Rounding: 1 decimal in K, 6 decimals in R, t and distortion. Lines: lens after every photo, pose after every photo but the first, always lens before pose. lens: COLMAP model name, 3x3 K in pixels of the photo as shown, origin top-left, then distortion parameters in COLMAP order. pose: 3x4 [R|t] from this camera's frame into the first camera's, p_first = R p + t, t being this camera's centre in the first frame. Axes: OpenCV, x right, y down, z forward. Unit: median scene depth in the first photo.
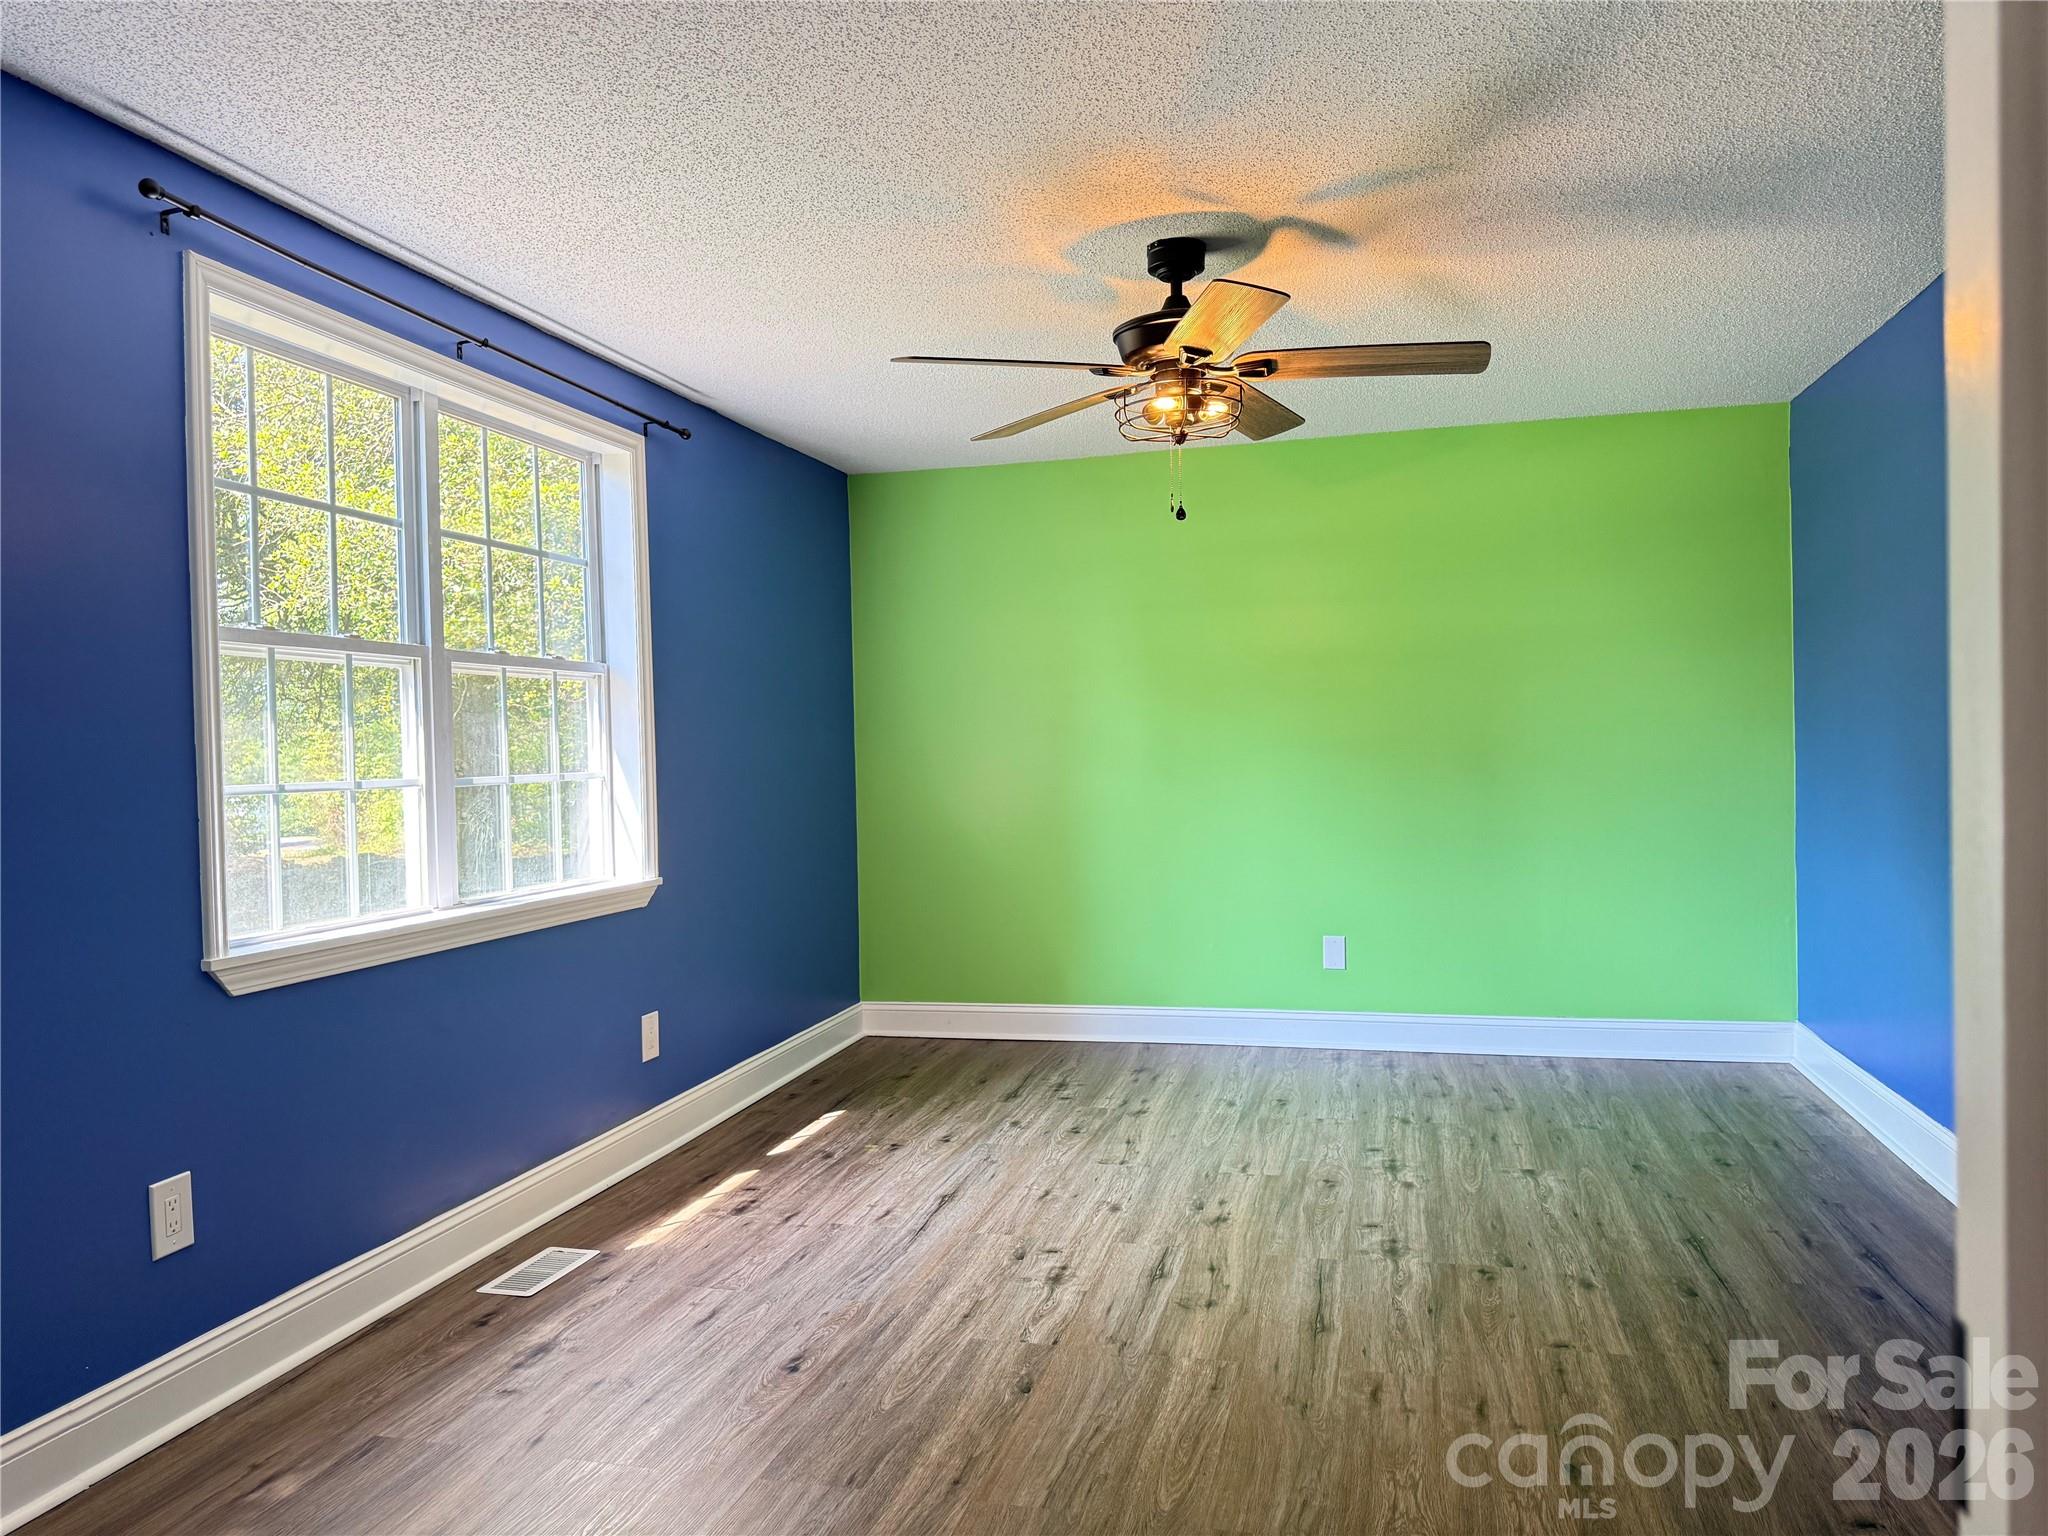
lens RADIAL K [[1438.6, 0, 1034.4], [0, 1438.6, 771.4], [0, 0, 1]] dist [0.063528, -0.074989]
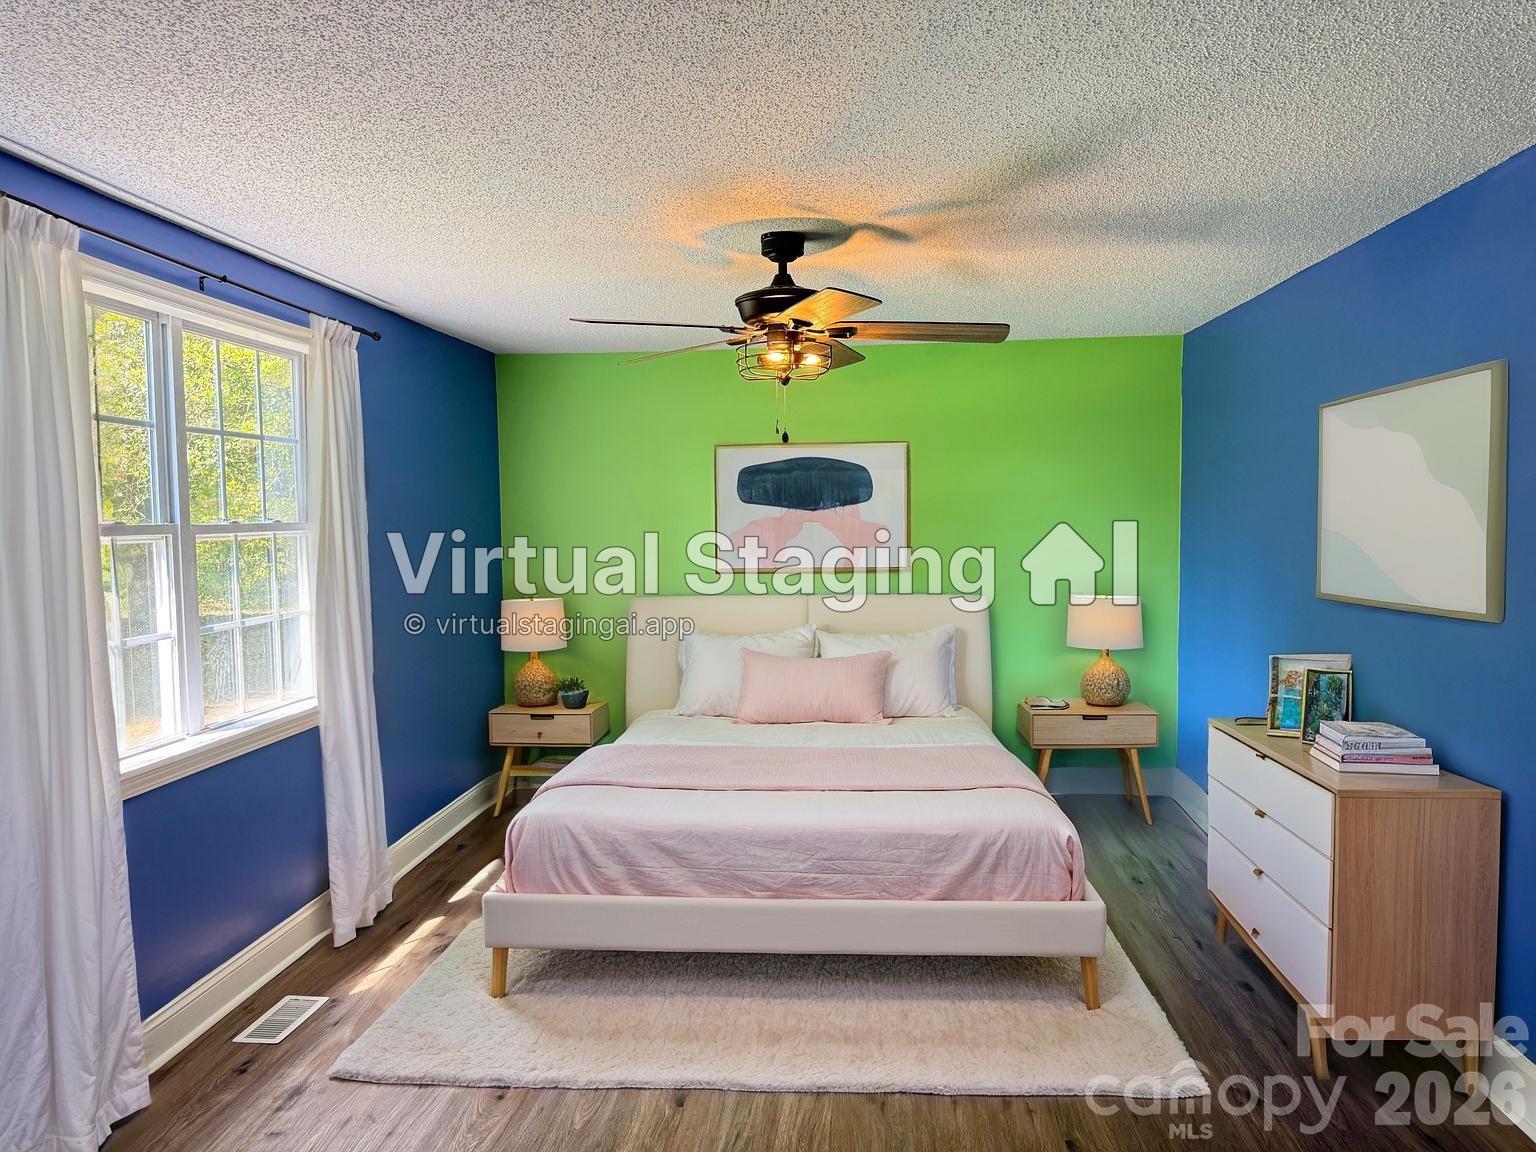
lens RADIAL K [[1082.8, 0, 761.2], [0, 1082.8, 582.4], [0, 0, 1]] dist [0.034394, -0.014043]
pose [[0.988828, 0.001335, 0.149056, -0.071074], [-0.007987, 0.998998, 0.044038, -0.090102], [-0.148848, -0.044736, 0.987848, 0.004521]]
